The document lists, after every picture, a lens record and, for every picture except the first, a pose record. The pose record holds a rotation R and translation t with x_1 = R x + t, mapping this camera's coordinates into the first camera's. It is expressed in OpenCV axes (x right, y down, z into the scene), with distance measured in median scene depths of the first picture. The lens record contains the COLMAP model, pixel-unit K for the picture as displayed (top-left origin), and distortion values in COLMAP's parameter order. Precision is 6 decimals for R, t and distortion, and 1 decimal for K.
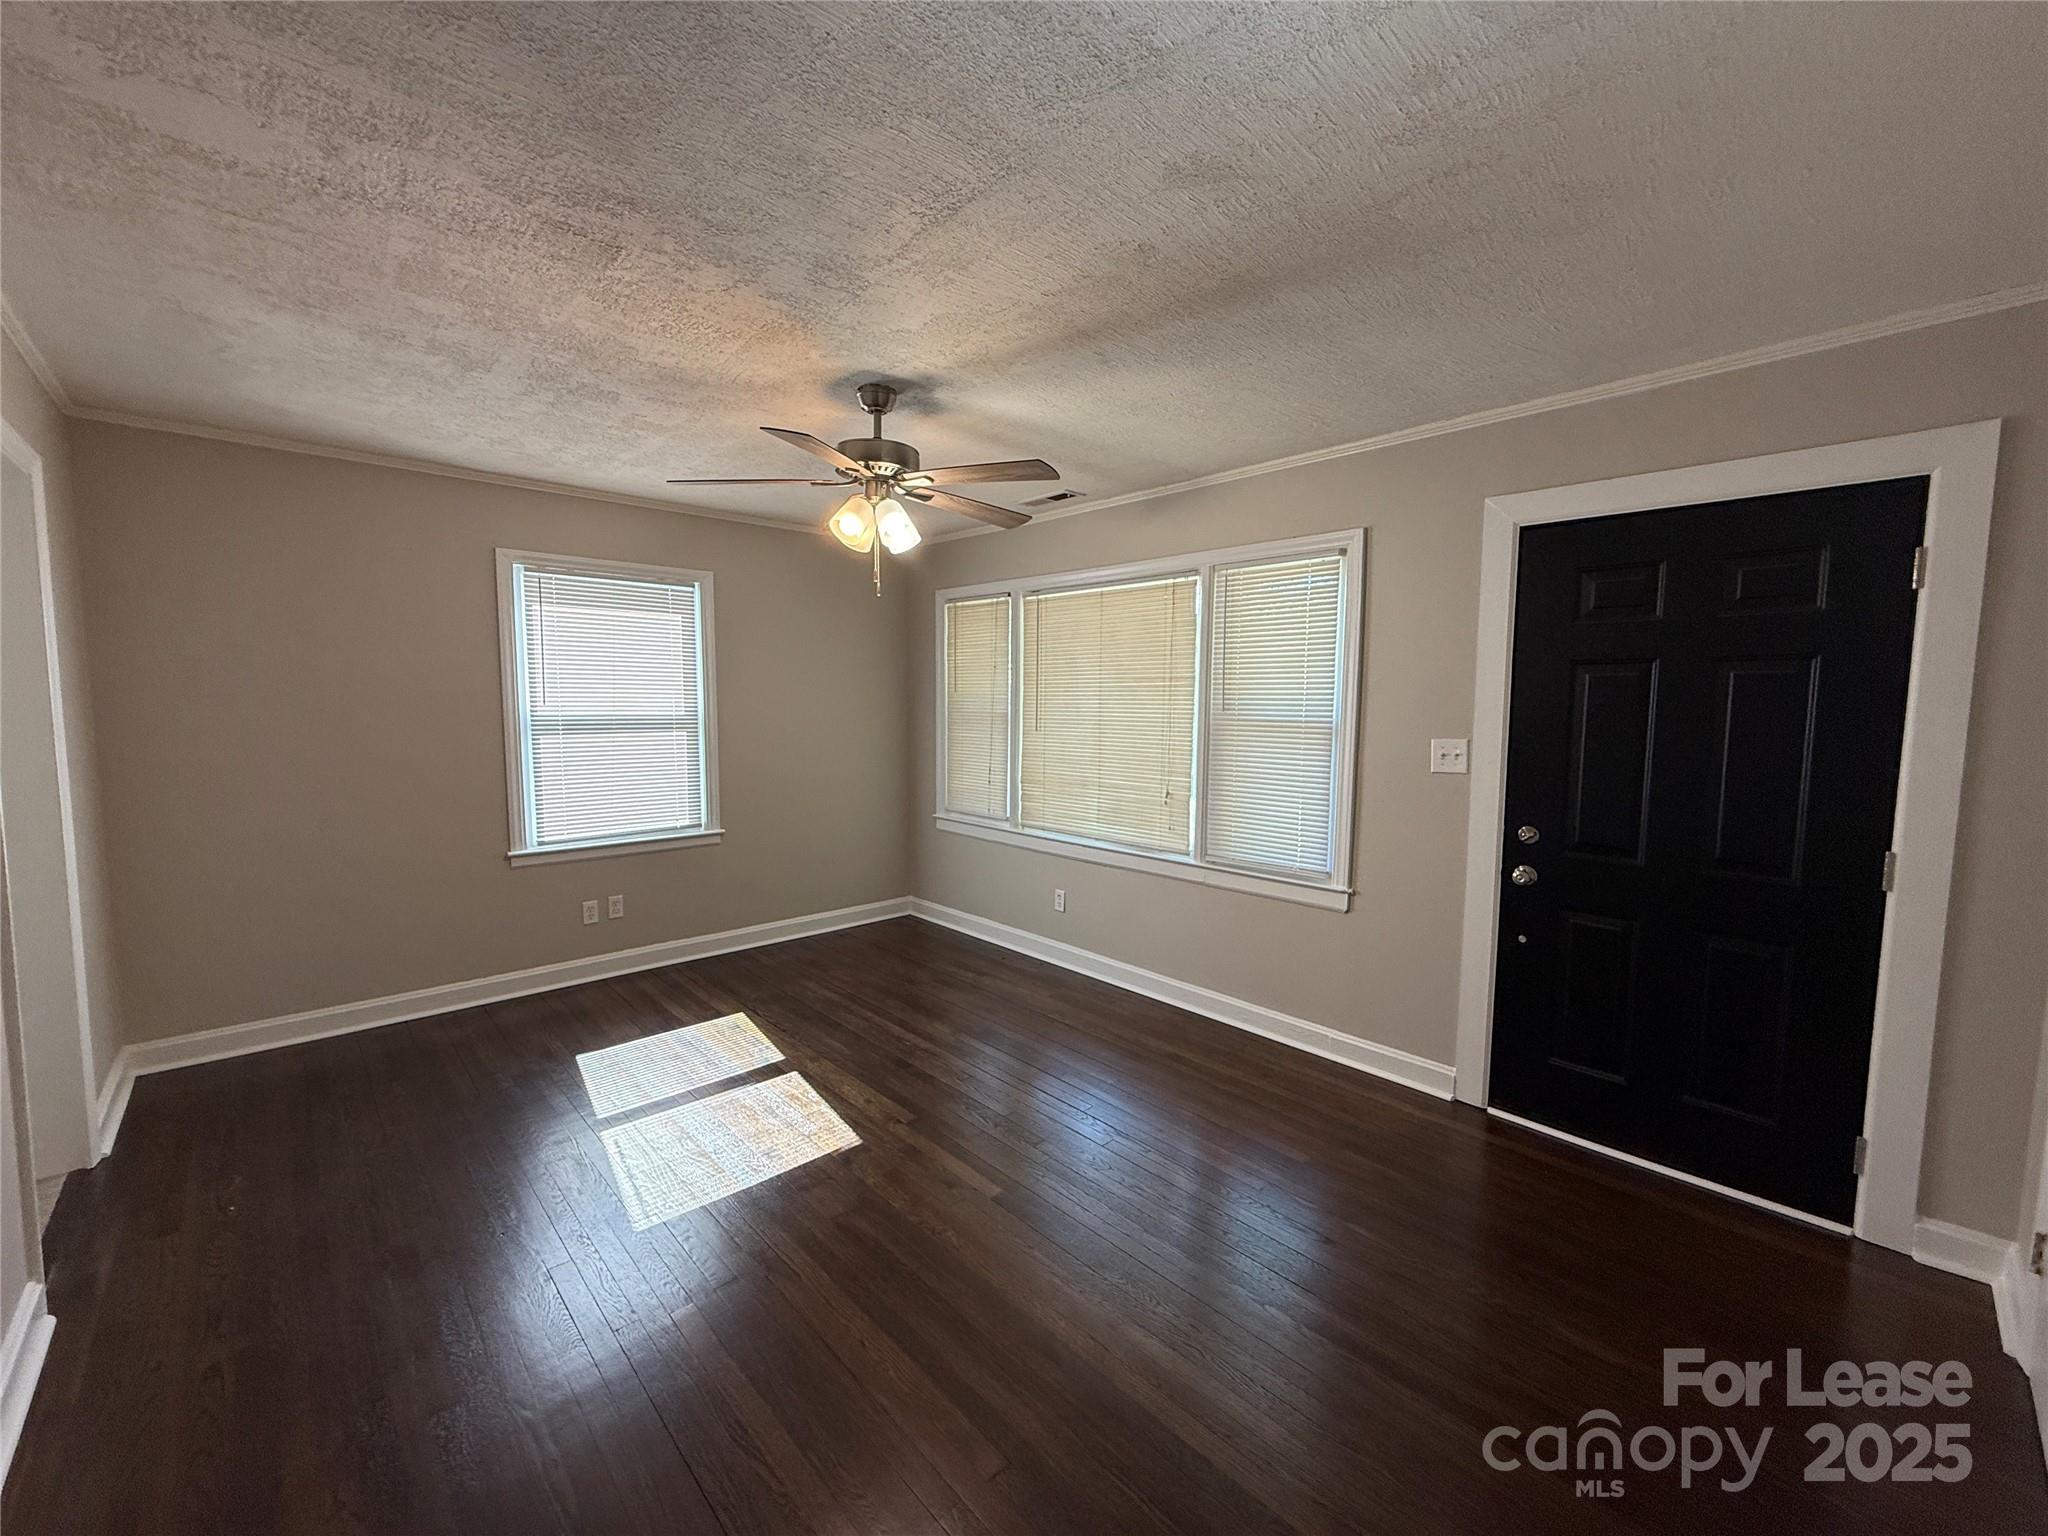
lens RADIAL K [[819.1, 0, 1024.3], [0, 819.1, 769.1], [0, 0, 1]] dist [-0.000609, -0.000370]
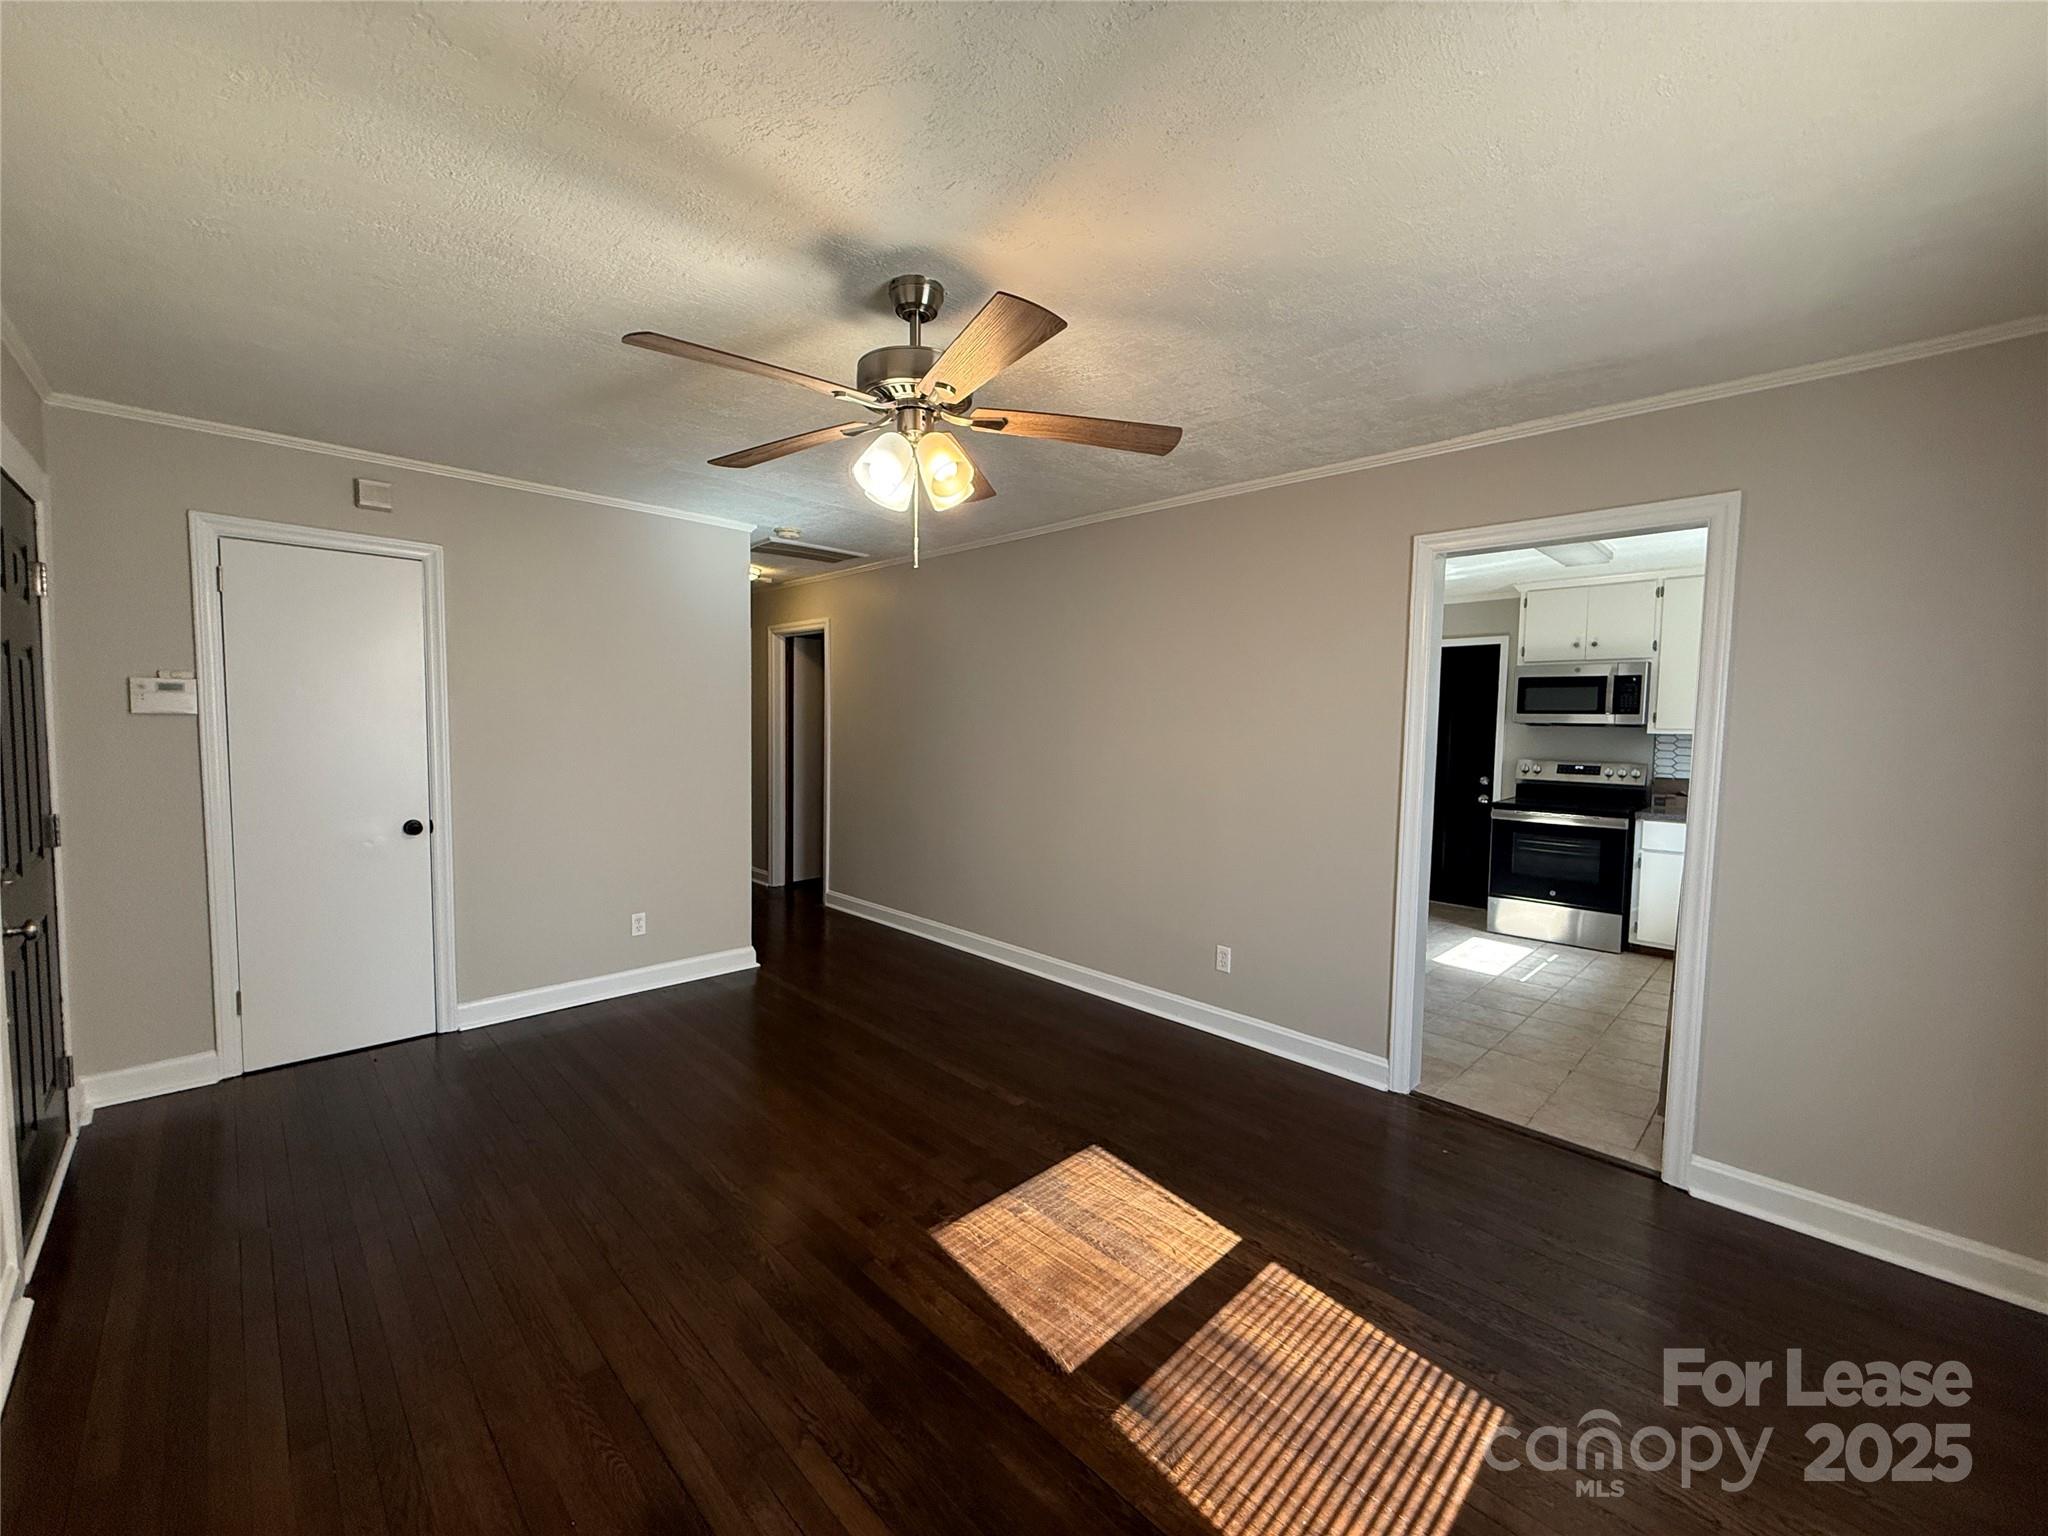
lens RADIAL K [[819.1, 0, 1024.3], [0, 819.1, 769.1], [0, 0, 1]] dist [-0.000609, -0.000370]
pose [[-0.999331, -0.024620, -0.027038, -0.180305], [-0.028467, 0.987872, 0.152638, -0.103567], [0.022952, 0.153306, -0.987912, 1.215450]]
